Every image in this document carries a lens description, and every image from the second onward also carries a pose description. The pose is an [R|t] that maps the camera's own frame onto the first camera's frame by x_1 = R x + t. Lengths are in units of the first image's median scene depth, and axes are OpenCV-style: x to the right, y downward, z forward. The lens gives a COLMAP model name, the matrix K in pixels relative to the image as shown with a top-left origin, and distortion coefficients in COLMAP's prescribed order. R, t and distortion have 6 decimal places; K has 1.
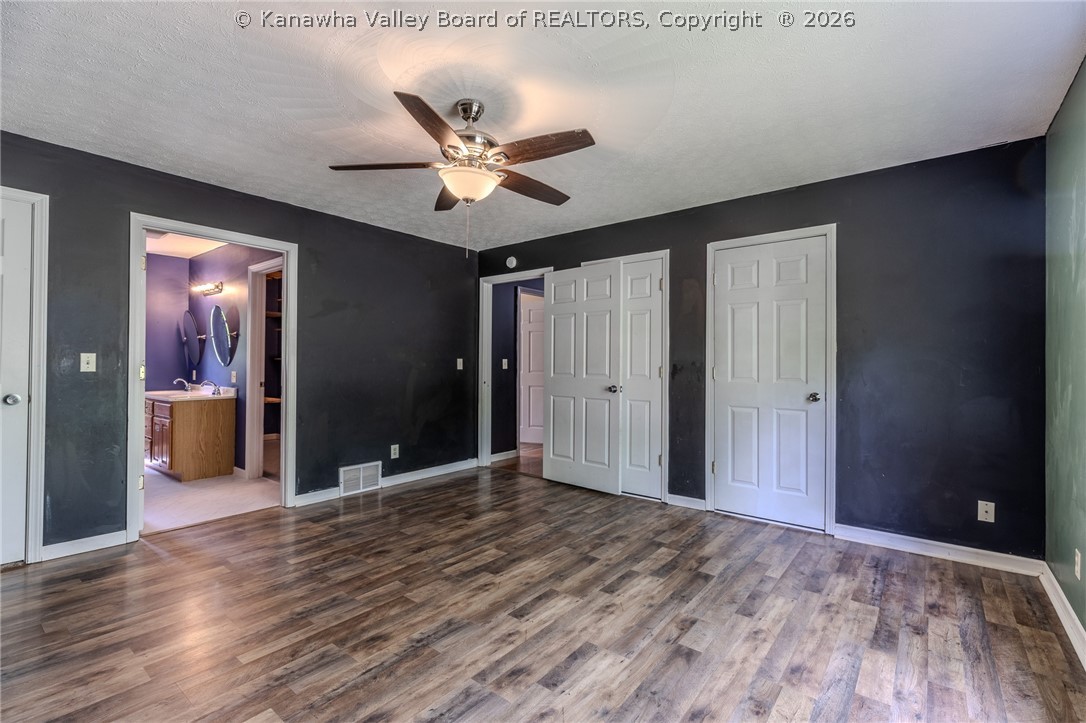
lens RADIAL K [[478.3, 0, 543.2], [0, 478.3, 363.8], [0, 0, 1]] dist [0.003933, 0.000479]
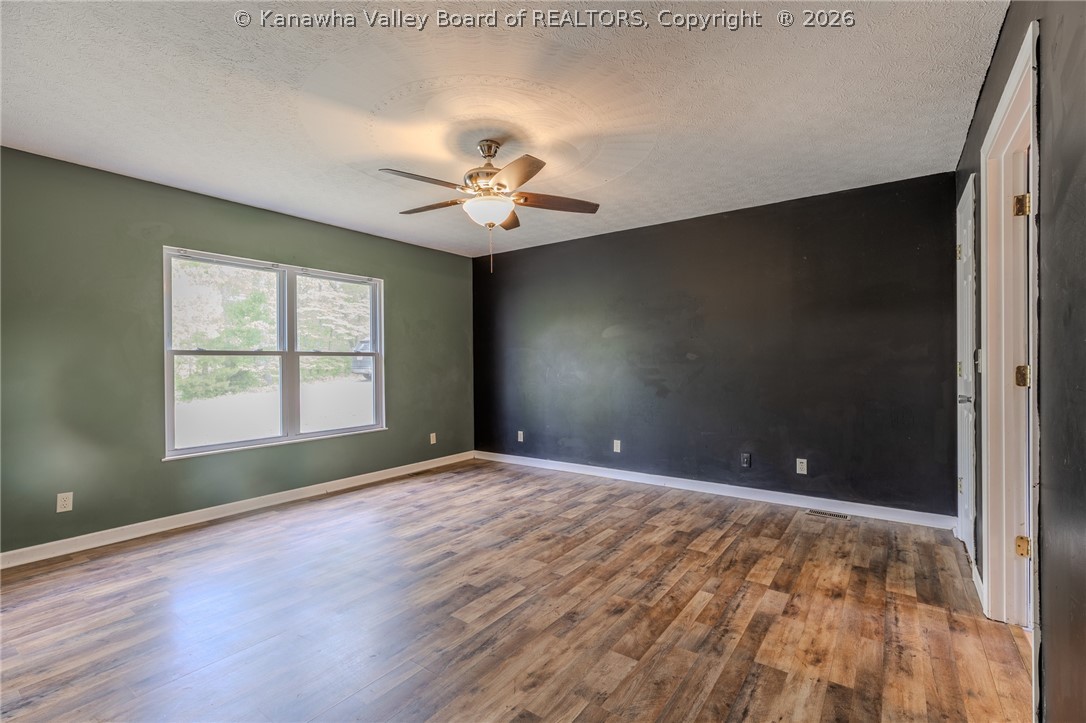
lens RADIAL K [[478.3, 0, 541.7], [0, 478.3, 358.1], [0, 0, 1]] dist [0.003933, 0.000479]
pose [[-0.998976, 0.002716, -0.045160, -0.221555], [0.003088, 0.999962, -0.008164, -0.002426], [0.045136, -0.008295, -0.998946, 2.110781]]
